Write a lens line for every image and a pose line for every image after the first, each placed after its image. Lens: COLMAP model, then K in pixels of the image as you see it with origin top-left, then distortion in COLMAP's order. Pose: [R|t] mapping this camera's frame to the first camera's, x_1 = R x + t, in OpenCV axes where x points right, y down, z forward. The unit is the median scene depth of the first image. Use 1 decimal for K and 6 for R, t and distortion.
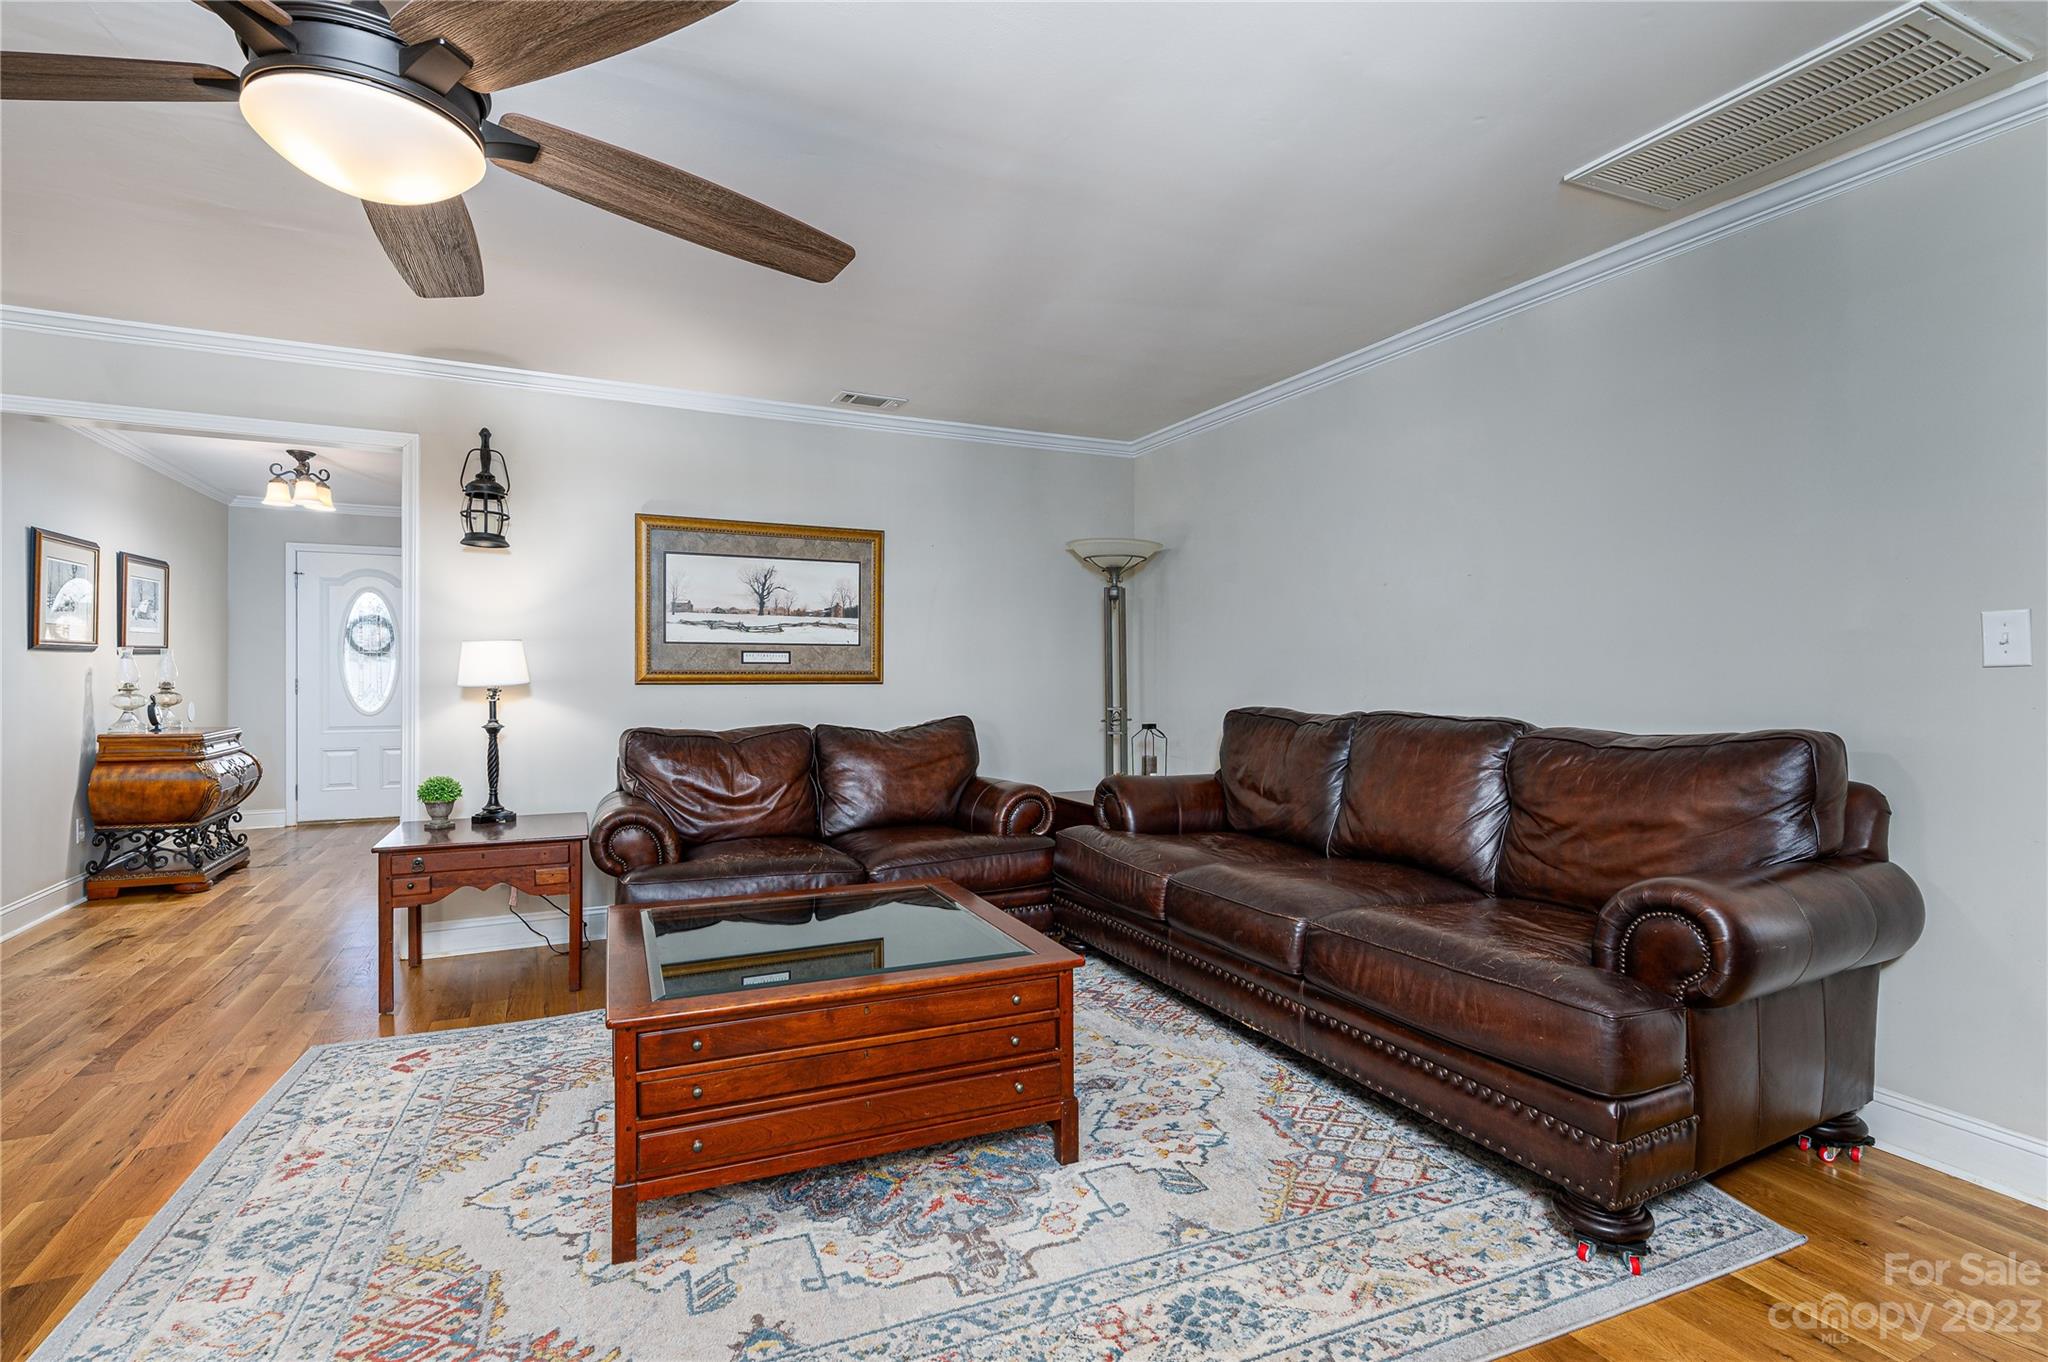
lens RADIAL K [[970.2, 0, 1018.0], [0, 970.2, 679.8], [0, 0, 1]] dist [0.003397, -0.001093]
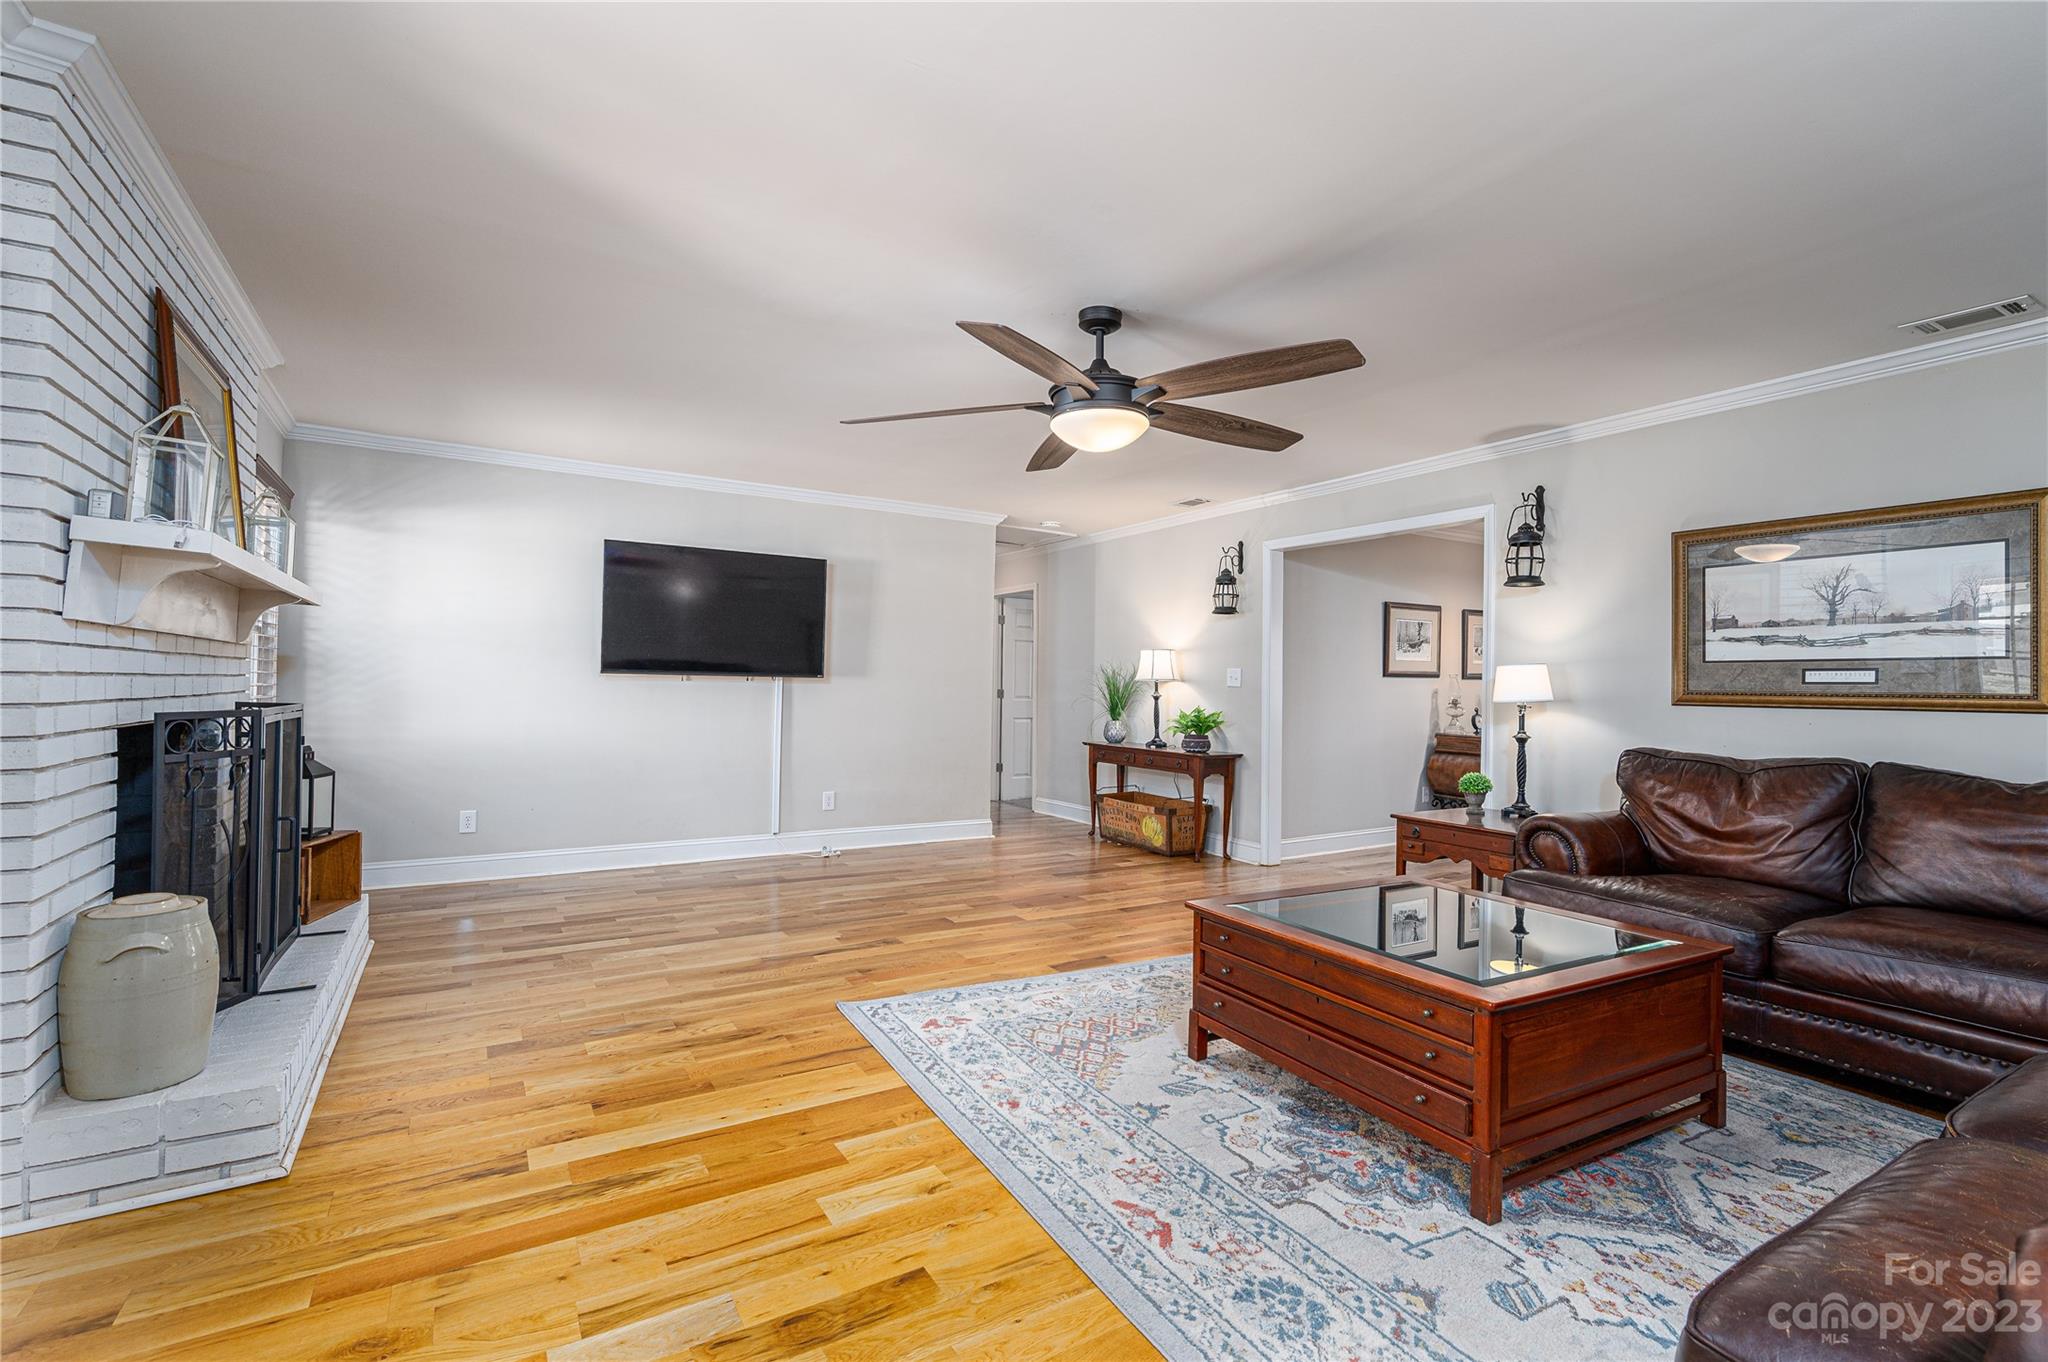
lens RADIAL K [[911.5, 0, 1017.7], [0, 911.5, 677.8], [0, 0, 1]] dist [-0.003713, -0.000045]
pose [[0.093983, -0.010510, -0.995518, 0.451947], [-0.018843, 0.999746, -0.012333, 0.000822], [0.995395, 0.019918, 0.093761, 0.242671]]
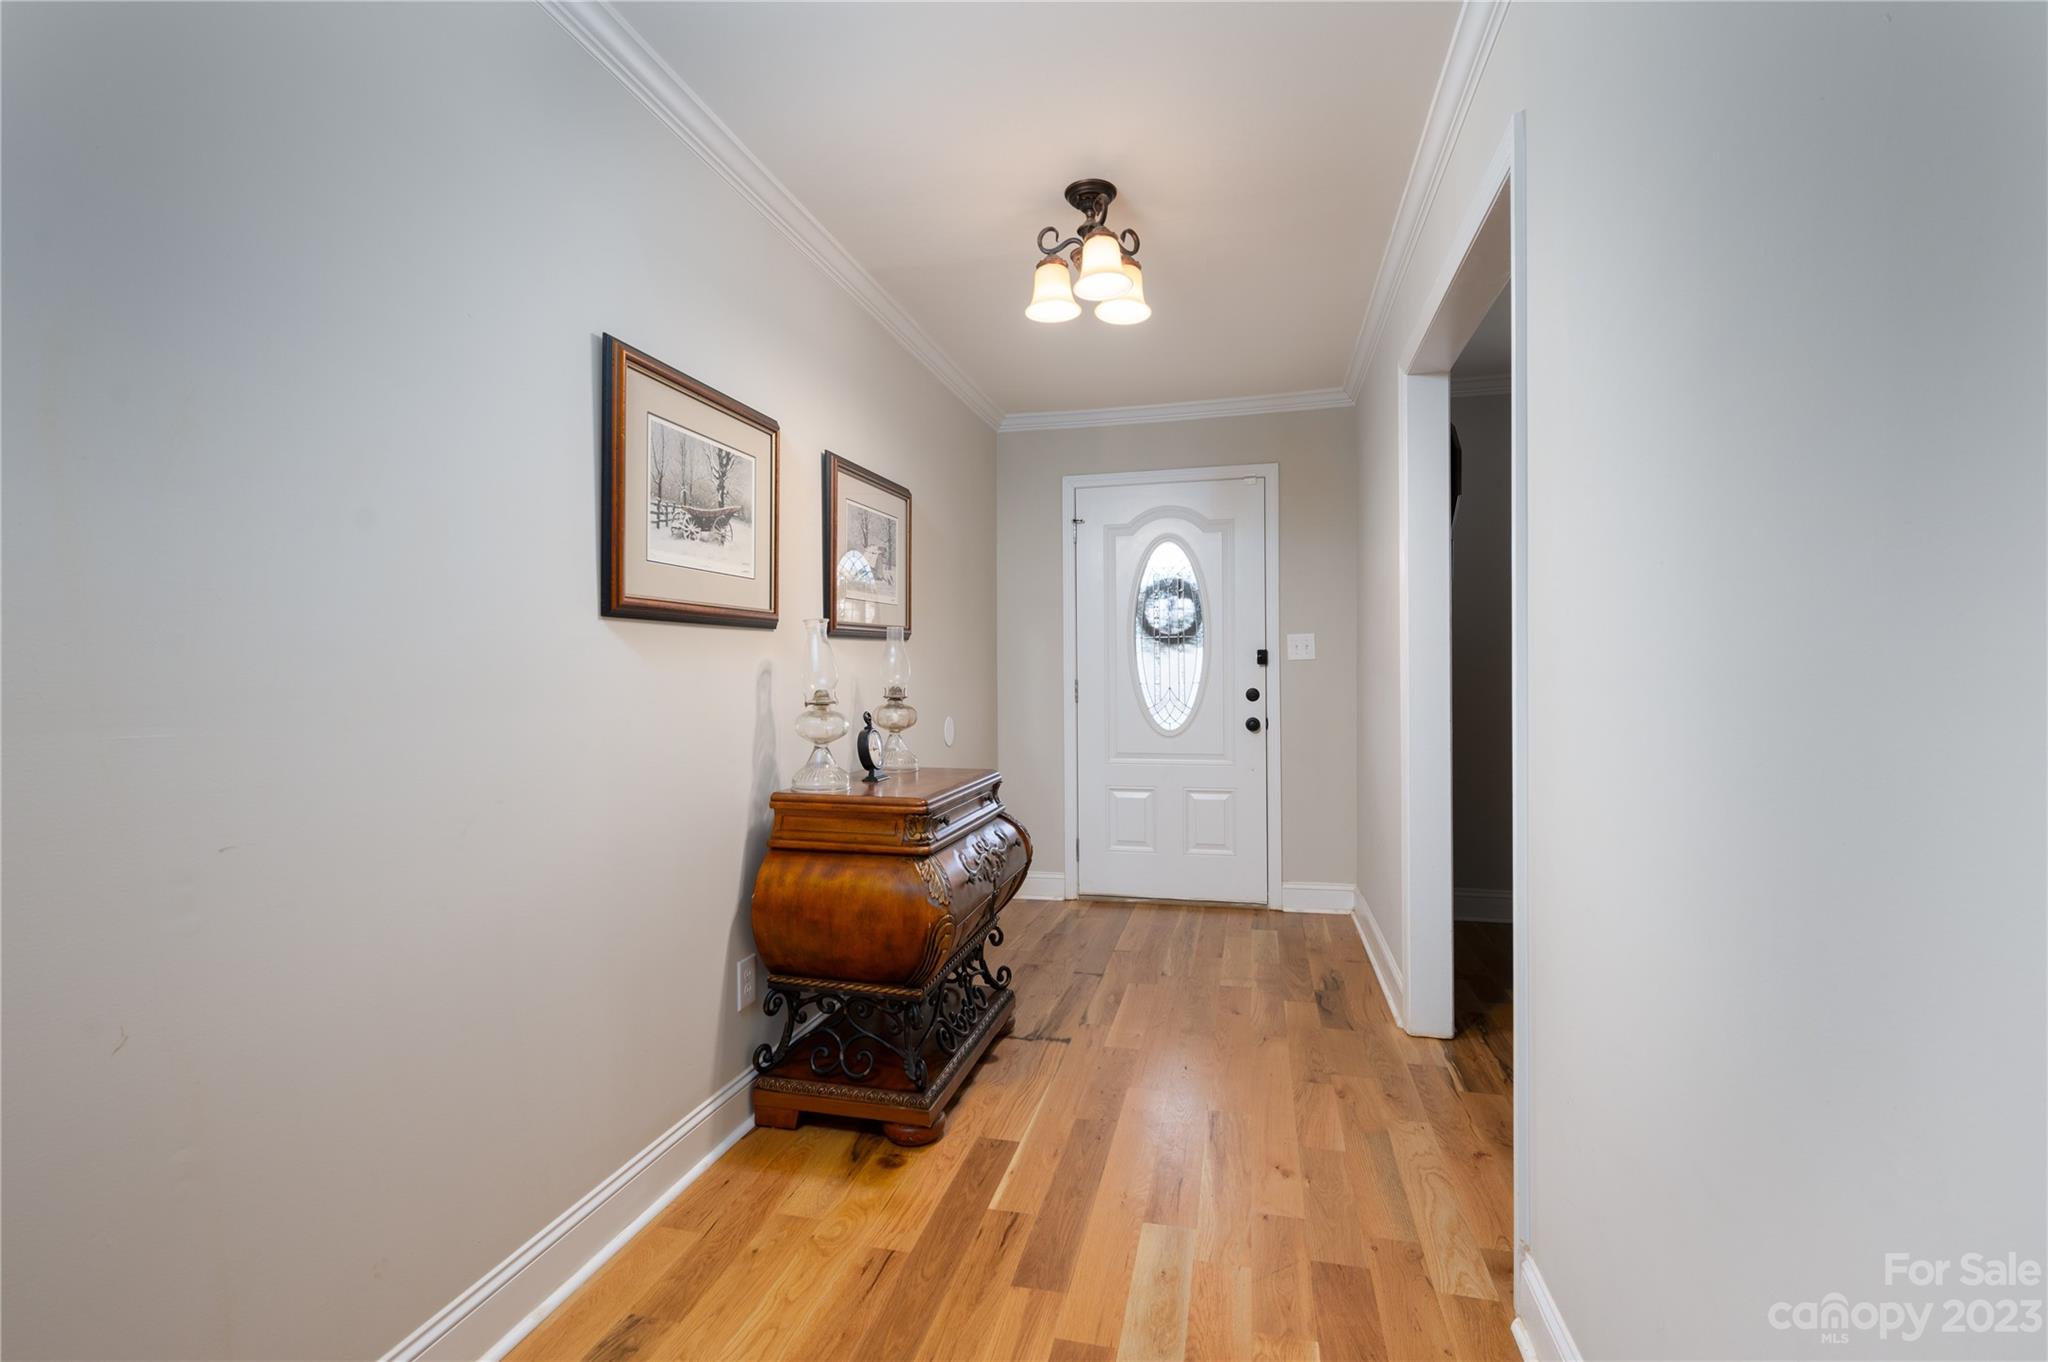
lens RADIAL K [[911.5, 0, 1015.0], [0, 911.5, 671.8], [0, 0, 1]] dist [-0.003713, -0.000045]
pose [[0.767752, -0.012668, -0.640621, -0.609429], [0.008111, 0.999917, -0.010053, -0.000678], [0.640695, 0.002523, 0.767791, 0.801406]]
